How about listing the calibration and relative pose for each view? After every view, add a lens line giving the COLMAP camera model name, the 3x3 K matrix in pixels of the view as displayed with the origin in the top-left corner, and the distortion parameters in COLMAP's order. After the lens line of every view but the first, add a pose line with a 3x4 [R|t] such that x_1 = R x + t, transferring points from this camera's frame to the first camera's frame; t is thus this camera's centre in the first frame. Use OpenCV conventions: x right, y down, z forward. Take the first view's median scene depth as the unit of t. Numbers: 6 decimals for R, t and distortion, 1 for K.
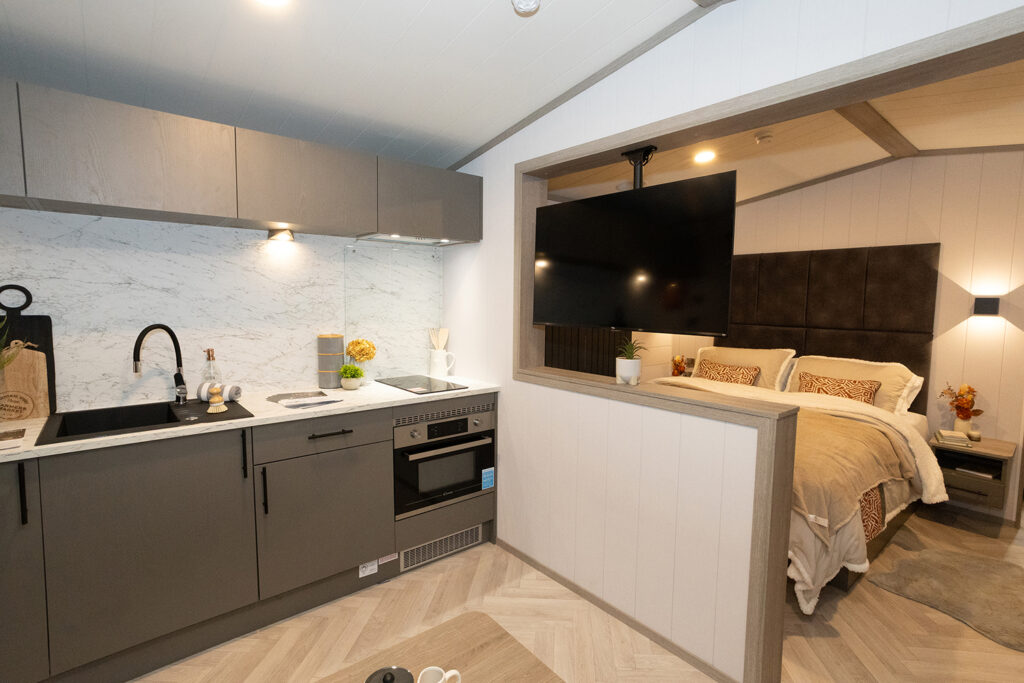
lens RADIAL K [[490.2, 0, 508.9], [0, 490.2, 338.4], [0, 0, 1]] dist [-0.046719, 0.030536]
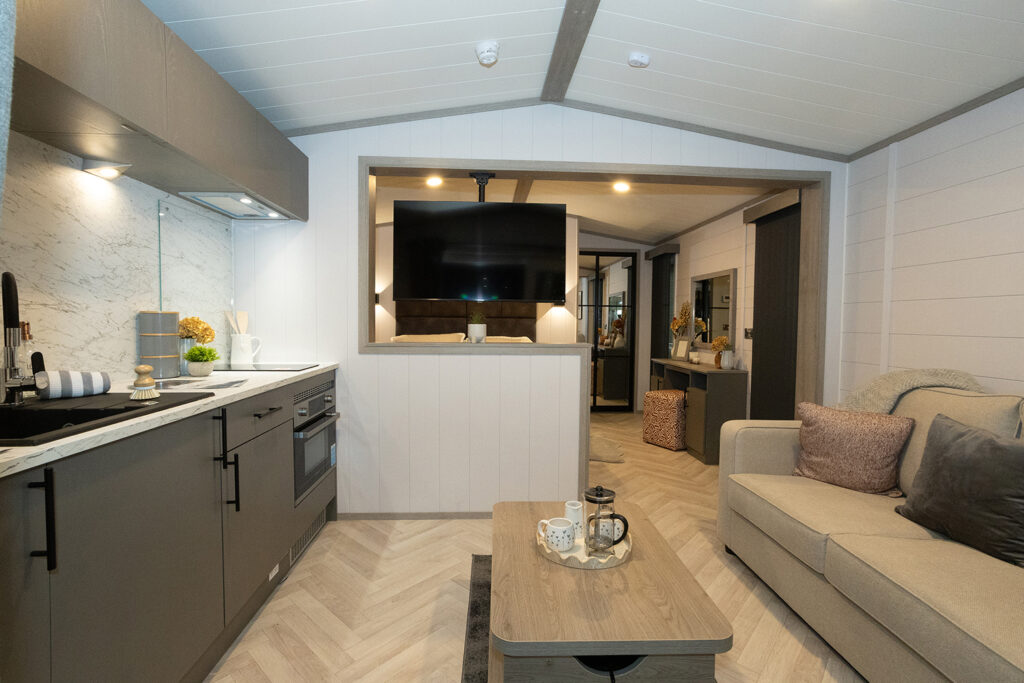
lens RADIAL K [[490.2, 0, 508.4], [0, 490.2, 338.0], [0, 0, 1]] dist [-0.046719, 0.030536]
pose [[0.600958, -0.033238, 0.798589, -0.653377], [0.060893, 0.998135, -0.004280, 0.074527], [-0.796958, 0.051201, 0.601861, 0.092319]]
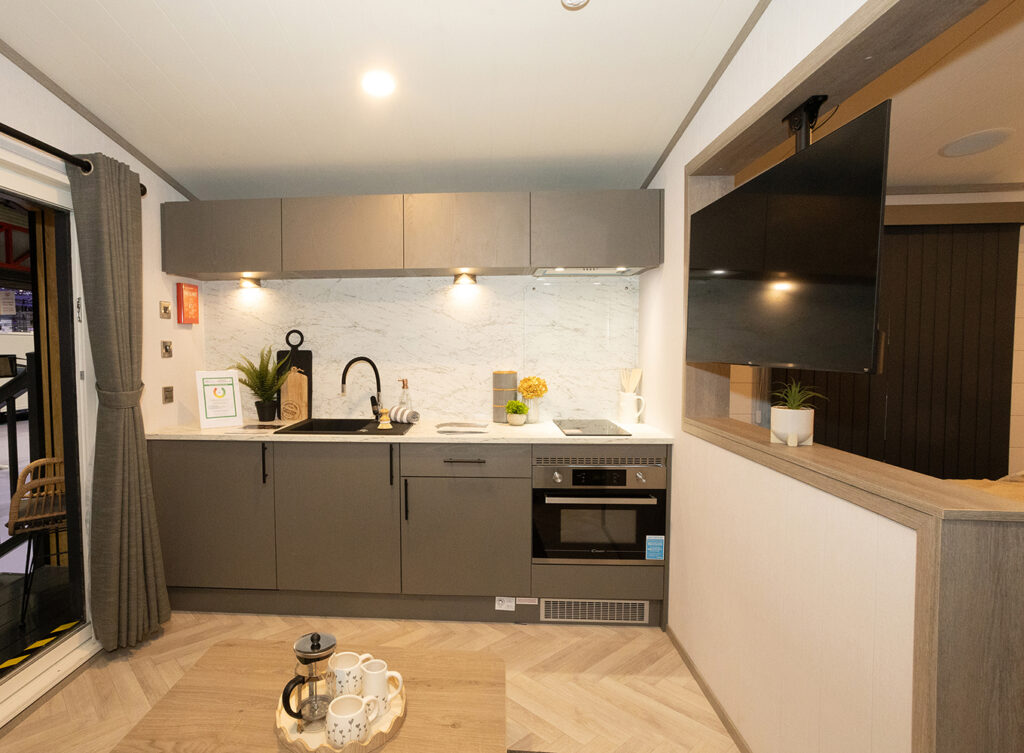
lens RADIAL K [[537.6, 0, 449.4], [0, 537.6, 373.3], [0, 0, 1]] dist [-0.039992, 0.015130]
pose [[0.721560, 0.021357, -0.692022, 0.340753], [-0.043559, 0.998944, -0.014590, 0.019483], [0.690980, 0.040671, 0.721729, 0.096708]]
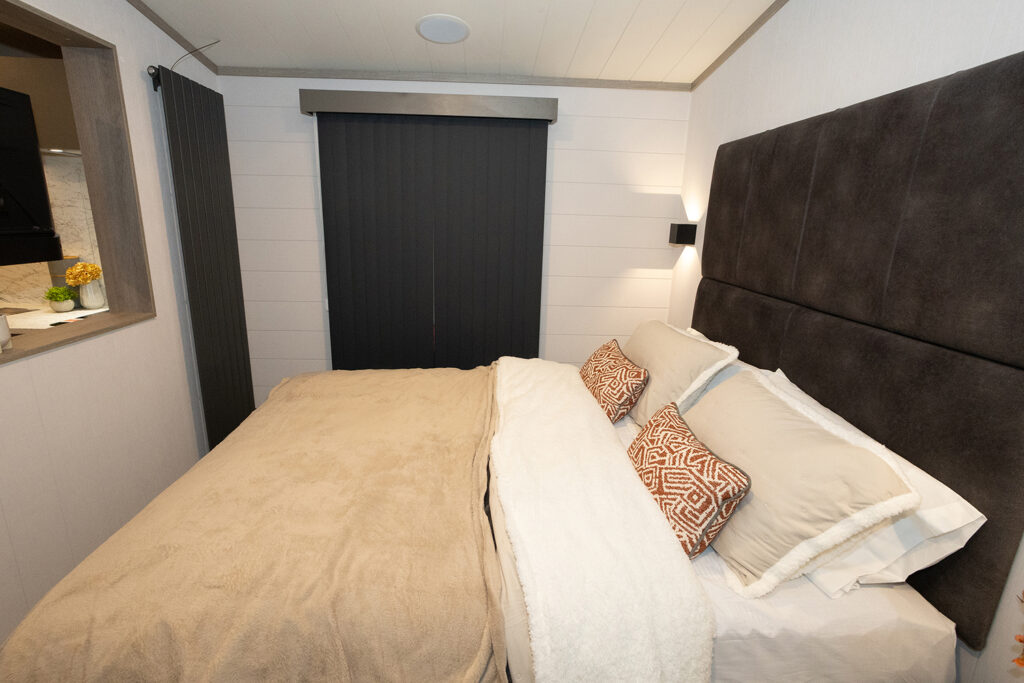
lens RADIAL K [[490.2, 0, 502.0], [0, 490.2, 343.9], [0, 0, 1]] dist [-0.046719, 0.030536]
pose [[0.790039, 0.165584, -0.590272, 1.001347], [-0.065117, 0.980052, 0.187771, -0.077971], [0.609589, -0.109910, 0.785061, 0.752765]]
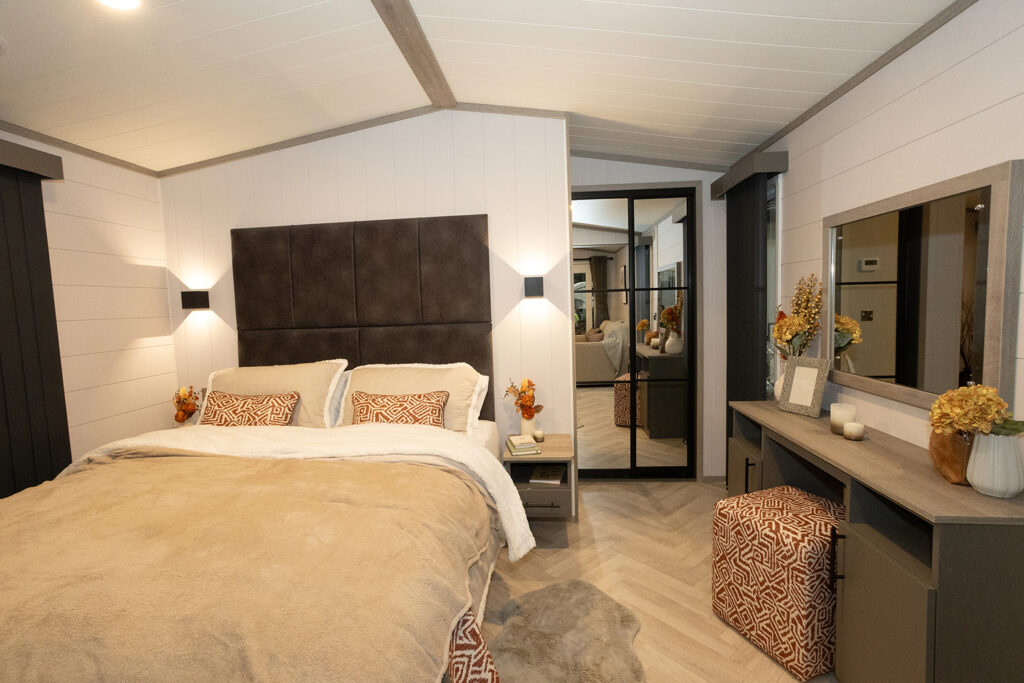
lens RADIAL K [[490.2, 0, 509.0], [0, 490.2, 338.0], [0, 0, 1]] dist [-0.046719, 0.030536]
pose [[0.701081, -0.087428, 0.707701, 0.374630], [0.099864, 0.994713, 0.023954, -0.001489], [-0.706054, 0.053880, 0.706105, 0.477933]]
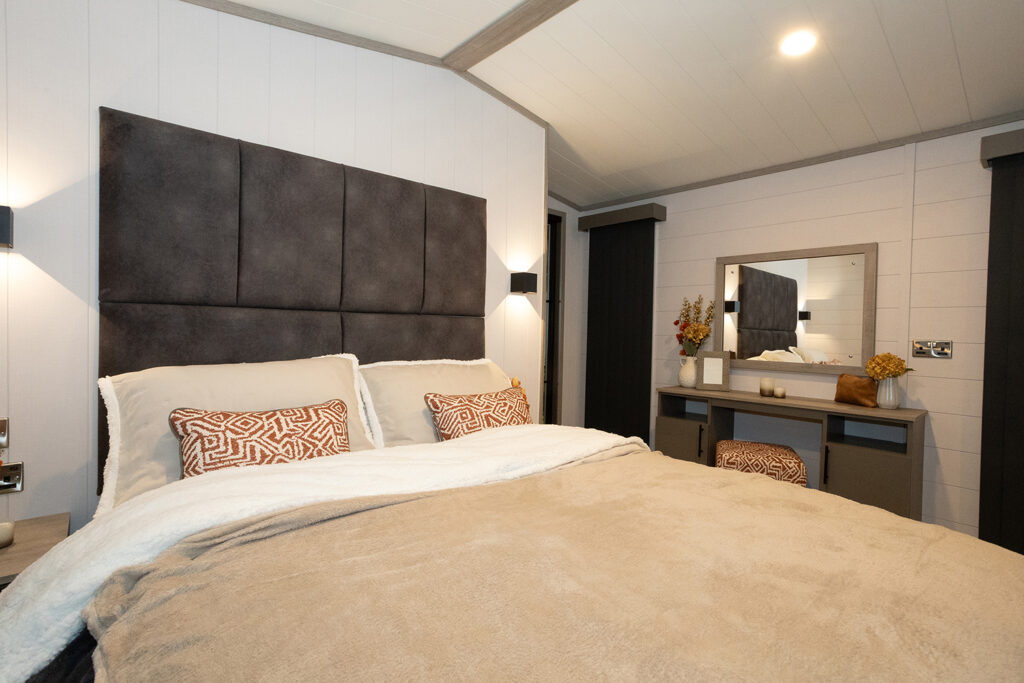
lens RADIAL K [[490.2, 0, 498.3], [0, 490.2, 335.4], [0, 0, 1]] dist [-0.046719, 0.030536]
pose [[-0.037873, -0.023056, 0.999017, 0.130729], [0.059418, 0.997913, 0.025283, 0.000826], [-0.997514, 0.060317, -0.036424, 1.276045]]
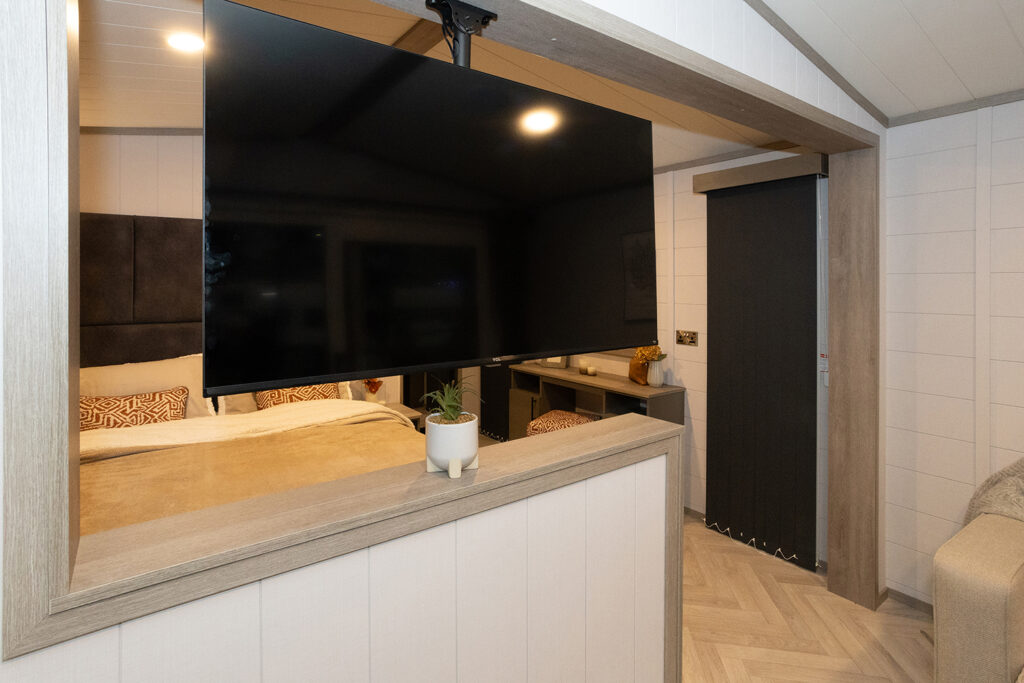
lens RADIAL K [[520.6, 0, 490.0], [0, 520.6, 275.9], [0, 0, 1]] dist [0.004160, 0.002363]
pose [[0.093704, -0.005772, 0.995583, -0.227548], [0.084479, 0.996423, -0.002174, -0.080361], [-0.992010, 0.084310, 0.093856, 0.736367]]
